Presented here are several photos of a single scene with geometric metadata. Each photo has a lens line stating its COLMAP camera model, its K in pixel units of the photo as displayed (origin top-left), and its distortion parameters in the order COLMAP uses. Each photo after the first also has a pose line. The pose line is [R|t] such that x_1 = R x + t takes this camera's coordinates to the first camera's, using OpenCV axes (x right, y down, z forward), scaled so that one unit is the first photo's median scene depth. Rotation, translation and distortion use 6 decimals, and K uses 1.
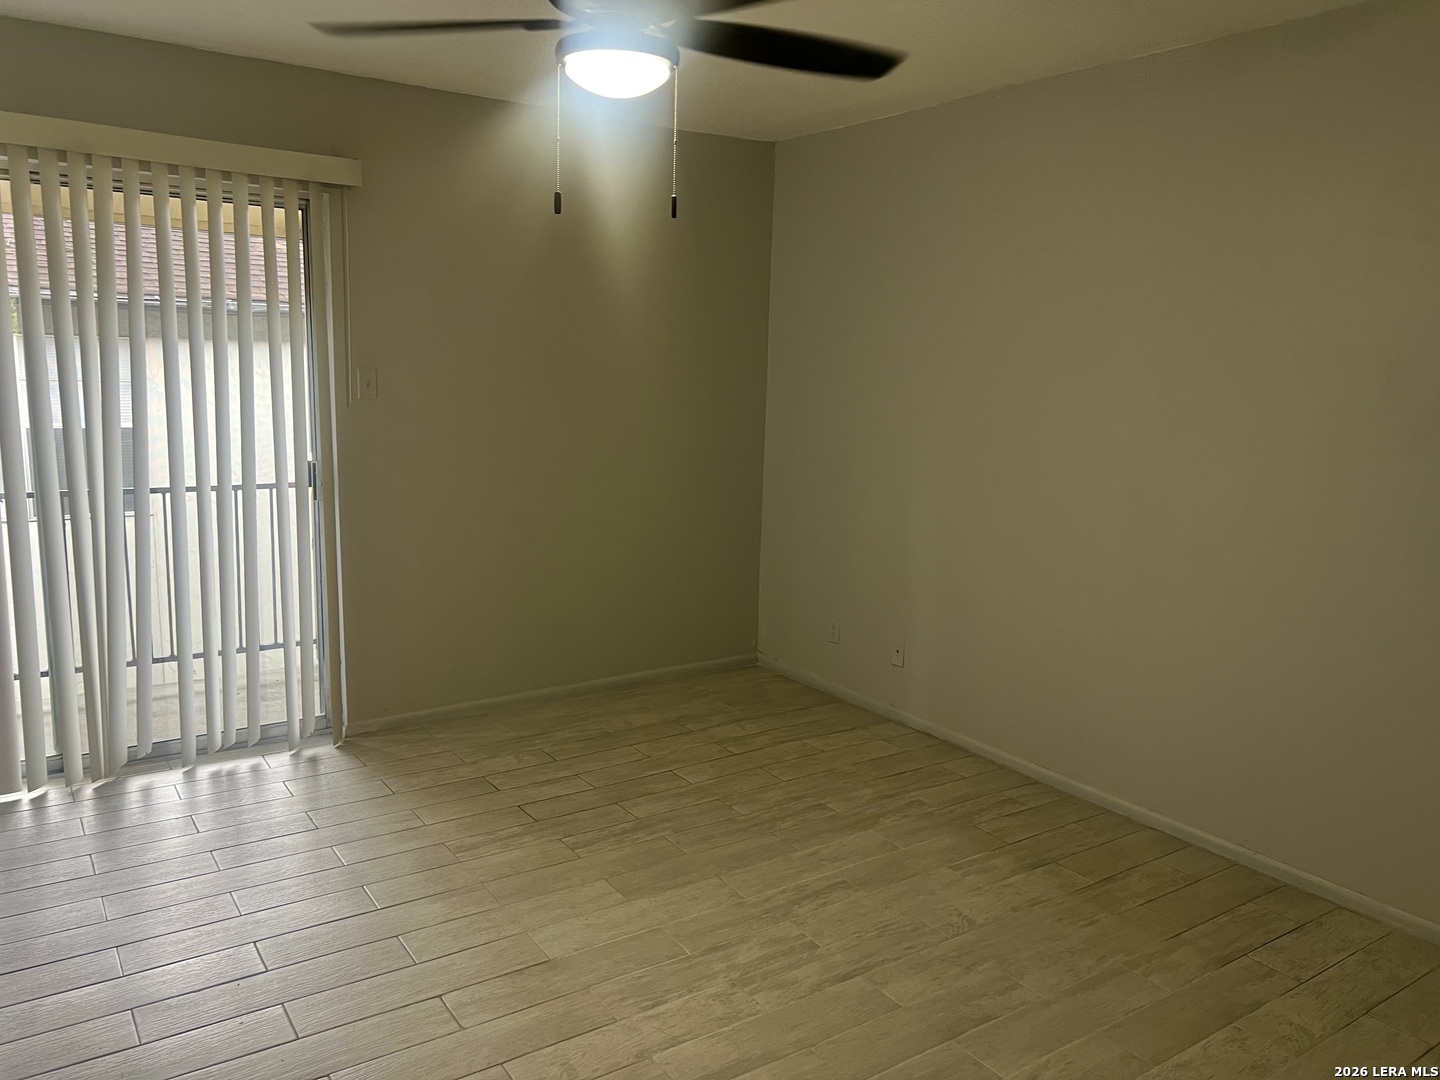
lens RADIAL K [[1085.5, 0, 727.4], [0, 1085.5, 531.7], [0, 0, 1]] dist [0.008149, -0.006370]
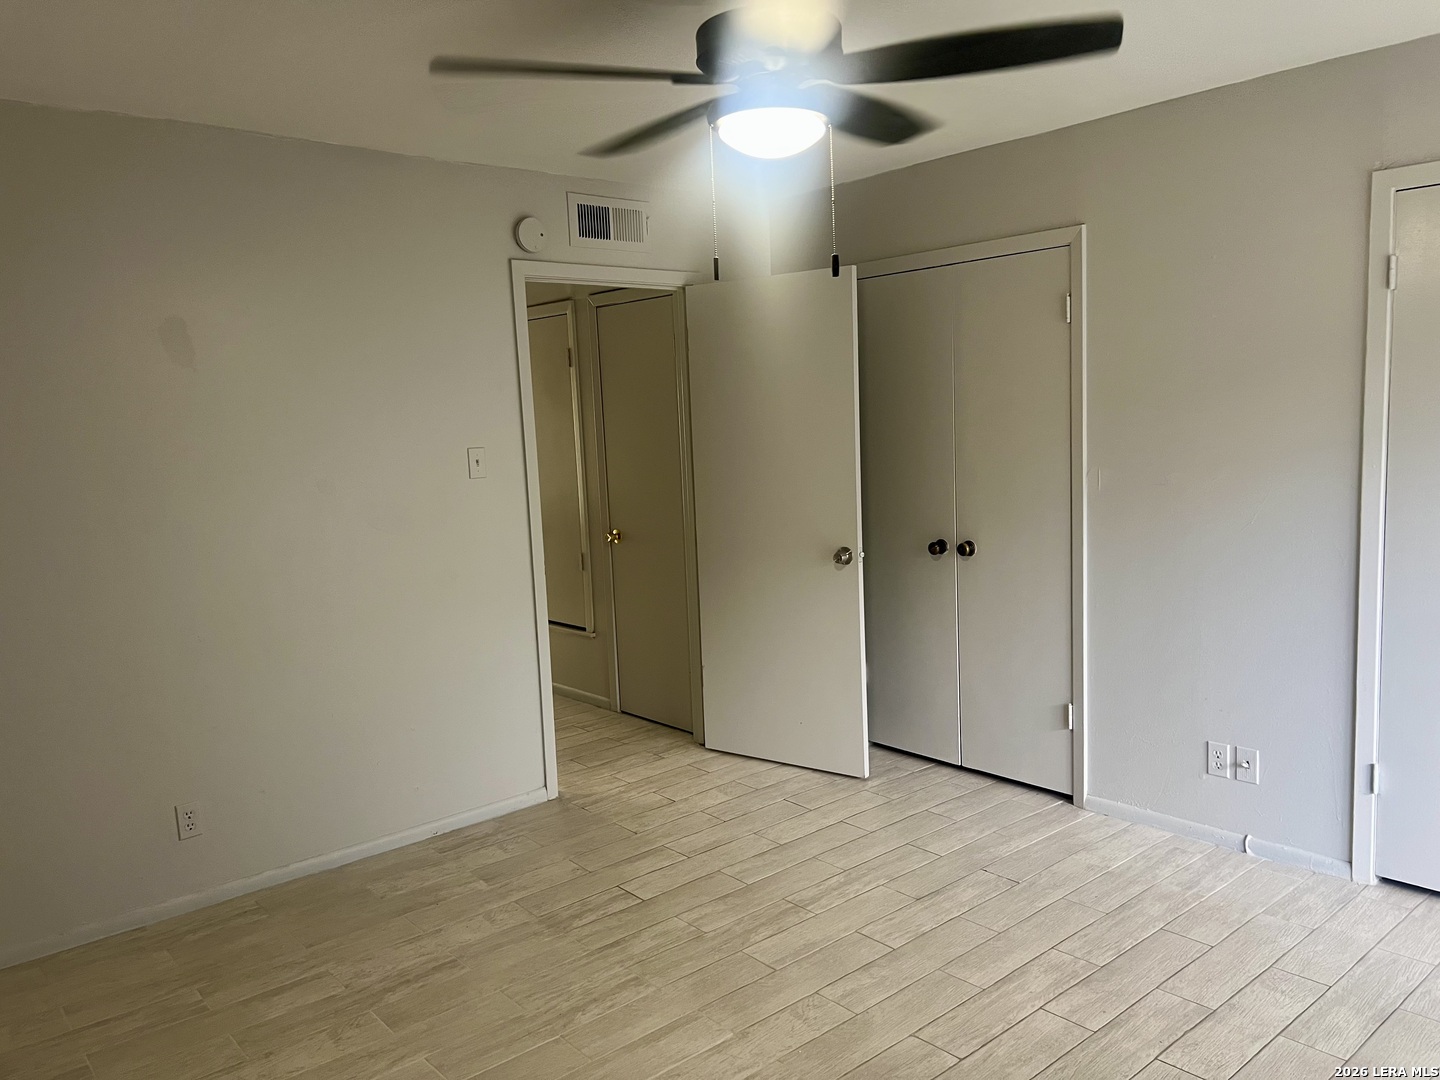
lens RADIAL K [[1085.5, 0, 727.4], [0, 1085.5, 531.7], [0, 0, 1]] dist [0.008149, -0.006370]
pose [[-0.994738, 0.026110, -0.099071, 0.027275], [-0.000983, 0.964504, 0.264066, -0.241922], [0.102449, 0.262774, -0.959403, 1.448903]]
